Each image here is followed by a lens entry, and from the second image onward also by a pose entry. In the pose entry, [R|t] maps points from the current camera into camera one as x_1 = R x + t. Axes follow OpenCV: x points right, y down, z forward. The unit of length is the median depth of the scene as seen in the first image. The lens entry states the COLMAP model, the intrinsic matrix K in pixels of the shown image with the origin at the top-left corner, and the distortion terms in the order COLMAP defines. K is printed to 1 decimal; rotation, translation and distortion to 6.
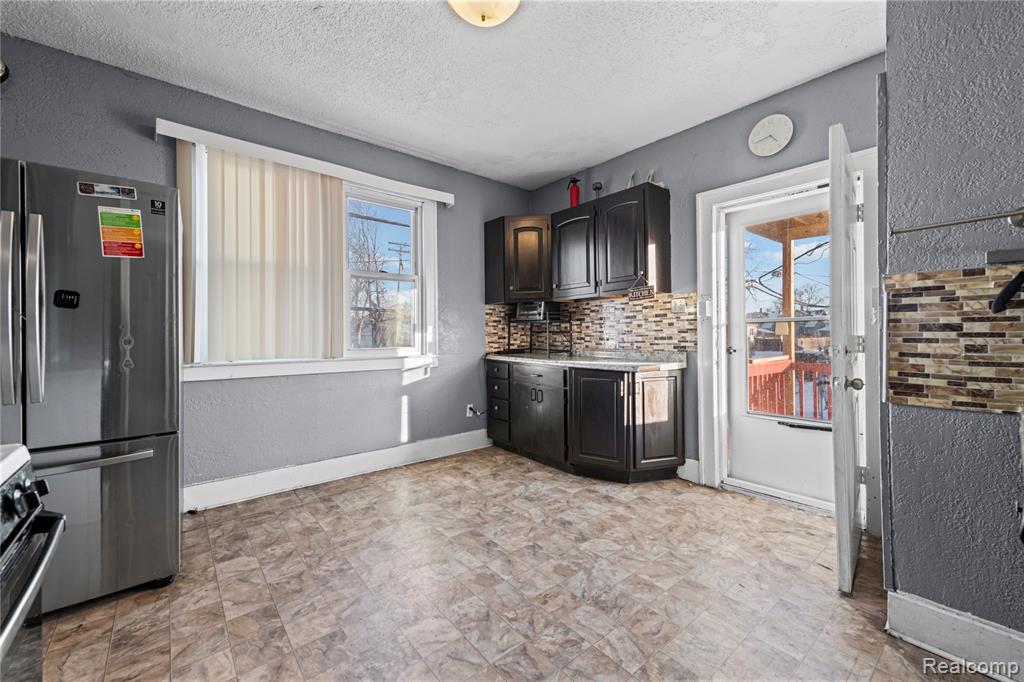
lens RADIAL K [[419.1, 0, 514.5], [0, 419.1, 335.9], [0, 0, 1]] dist [0.012044, -0.001556]
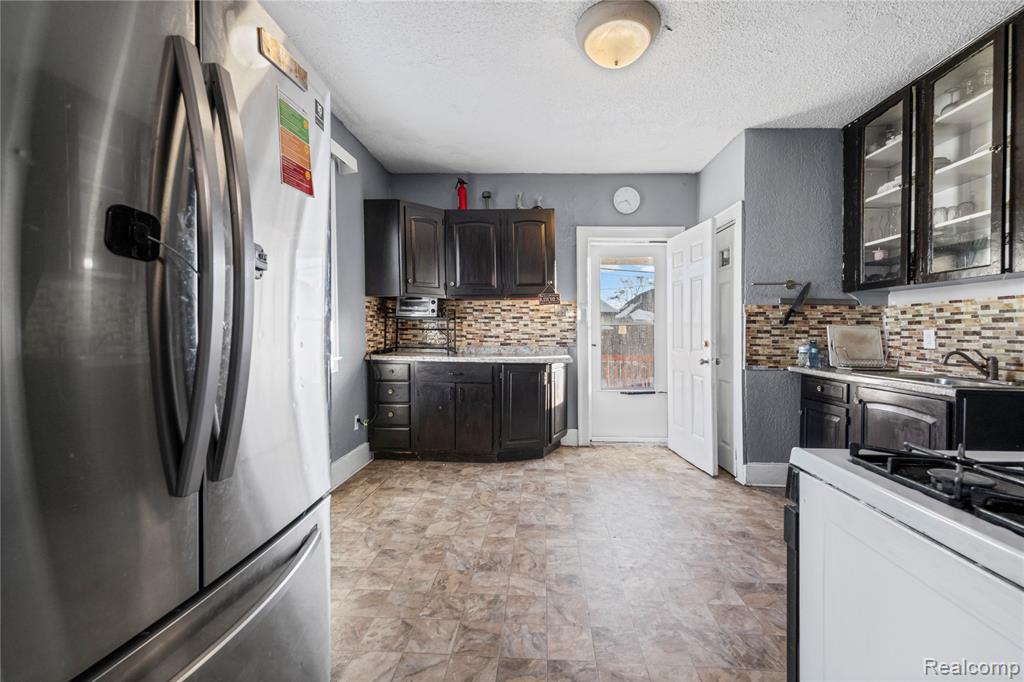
lens RADIAL K [[419.1, 0, 543.3], [0, 419.1, 334.8], [0, 0, 1]] dist [0.012044, -0.001556]
pose [[0.657747, 0.001295, 0.753238, -0.631512], [-0.006285, 0.999973, 0.003770, -0.002616], [-0.753213, -0.007213, 0.657738, 0.218905]]
